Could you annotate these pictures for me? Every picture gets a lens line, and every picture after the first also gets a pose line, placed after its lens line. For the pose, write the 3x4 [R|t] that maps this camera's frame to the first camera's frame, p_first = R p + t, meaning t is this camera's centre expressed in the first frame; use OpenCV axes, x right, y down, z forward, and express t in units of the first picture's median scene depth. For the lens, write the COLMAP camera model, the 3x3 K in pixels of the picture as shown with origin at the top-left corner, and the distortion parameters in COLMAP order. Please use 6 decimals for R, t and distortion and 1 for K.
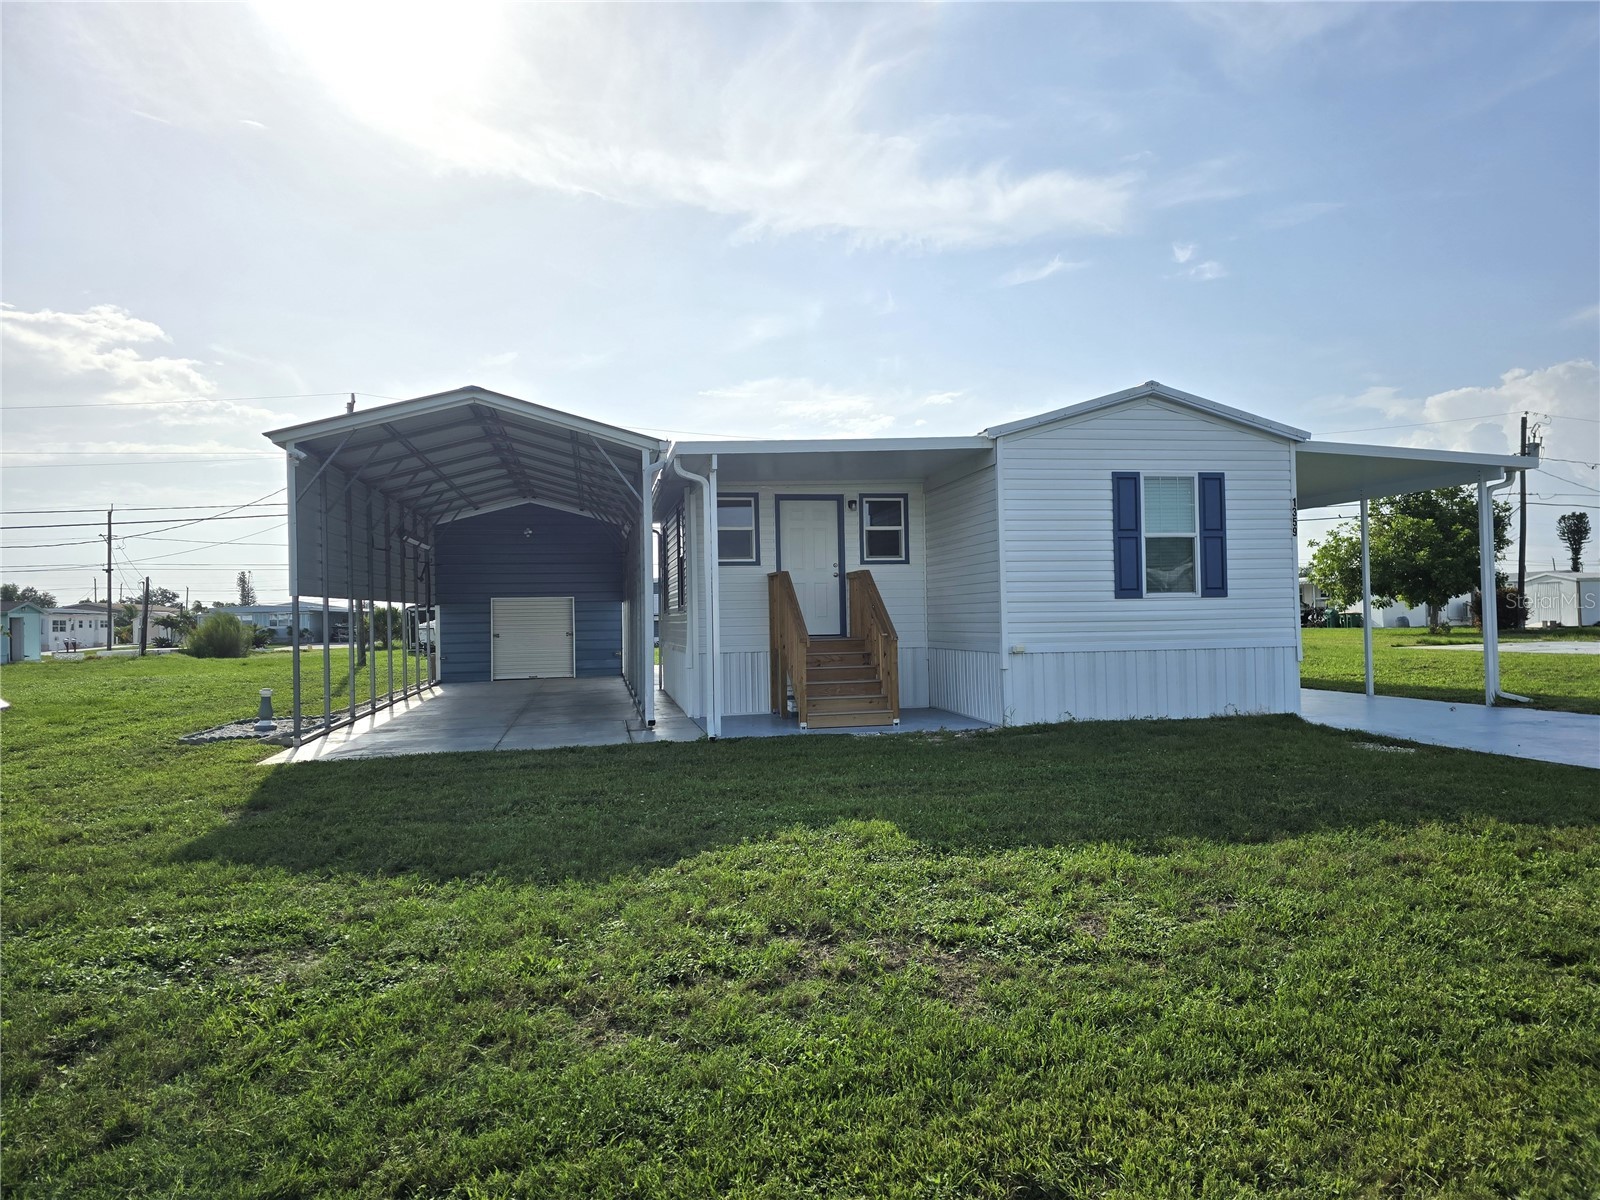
lens RADIAL K [[1071.0, 0, 800.0], [0, 1071.0, 600.0], [0, 0, 1]] dist [0.087352, -0.083946]
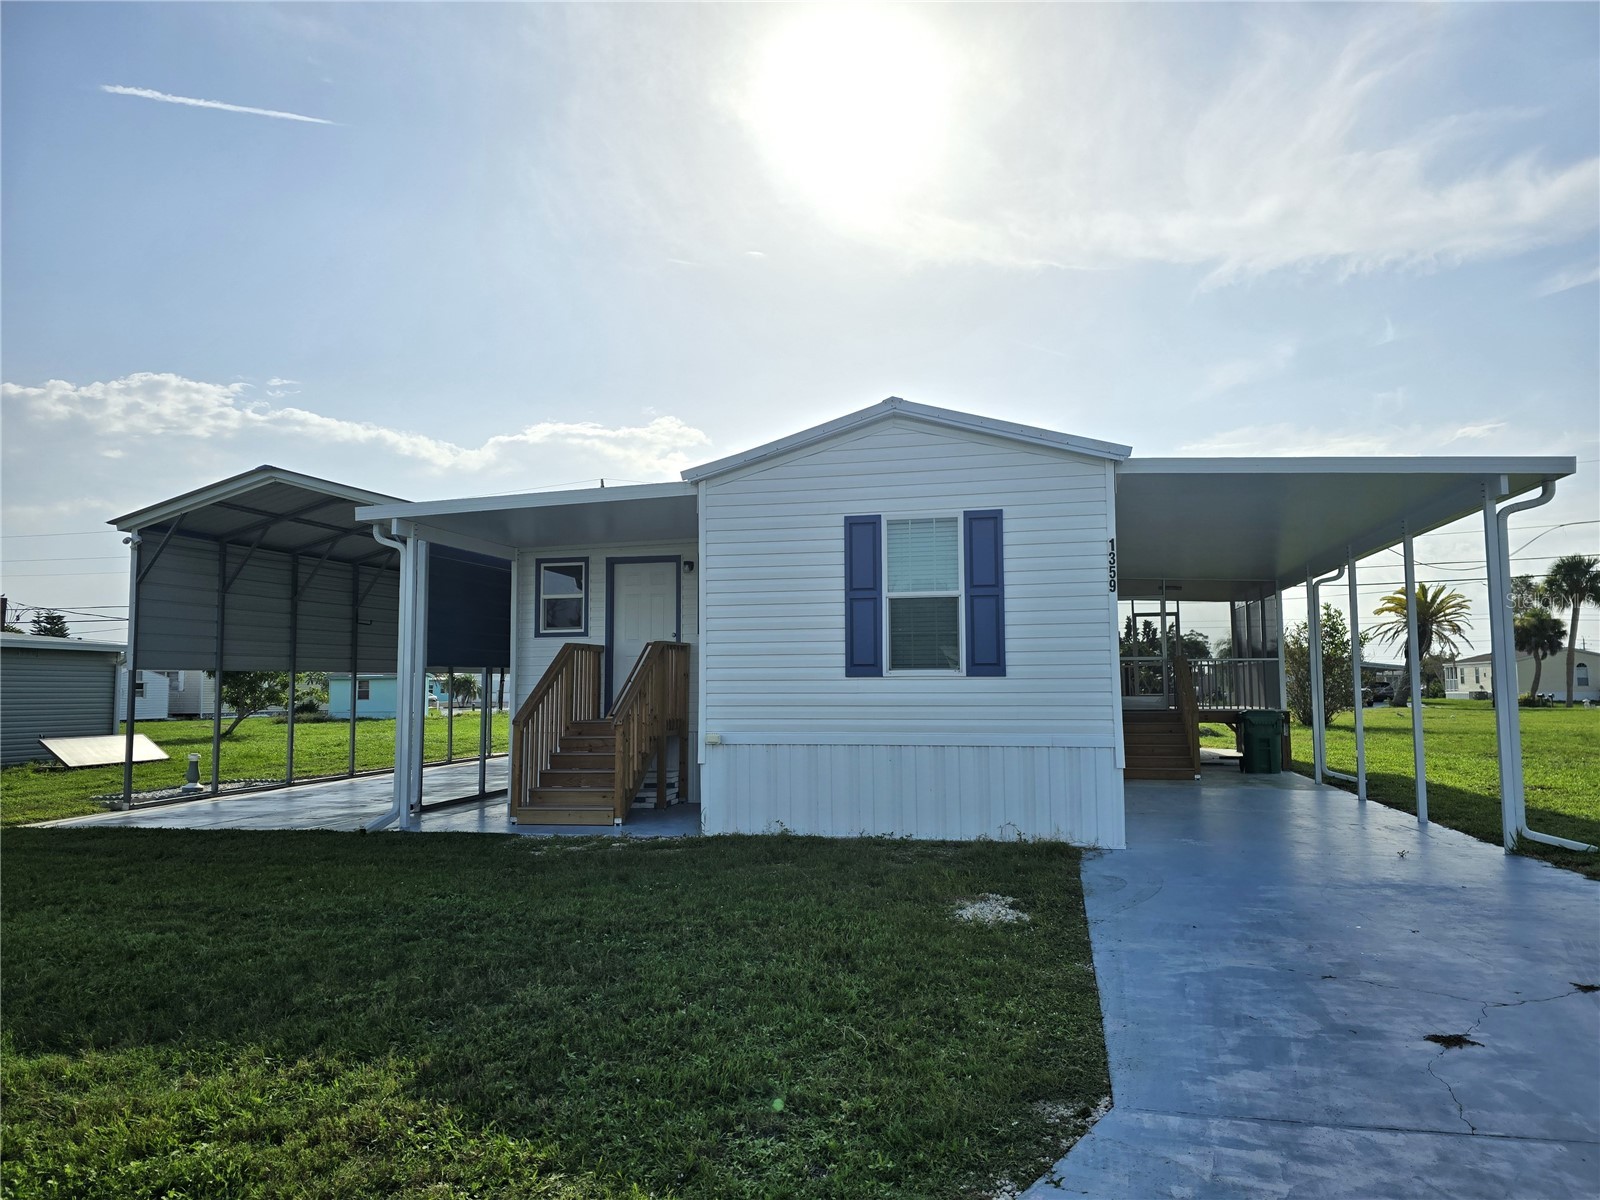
lens RADIAL K [[1071.0, 0, 800.0], [0, 1071.0, 600.0], [0, 0, 1]] dist [0.087352, -0.083946]
pose [[0.910184, -0.020551, -0.413695, 0.570336], [-0.005083, 0.998139, -0.060769, -0.009537], [0.414174, 0.057414, 0.908385, 0.273420]]
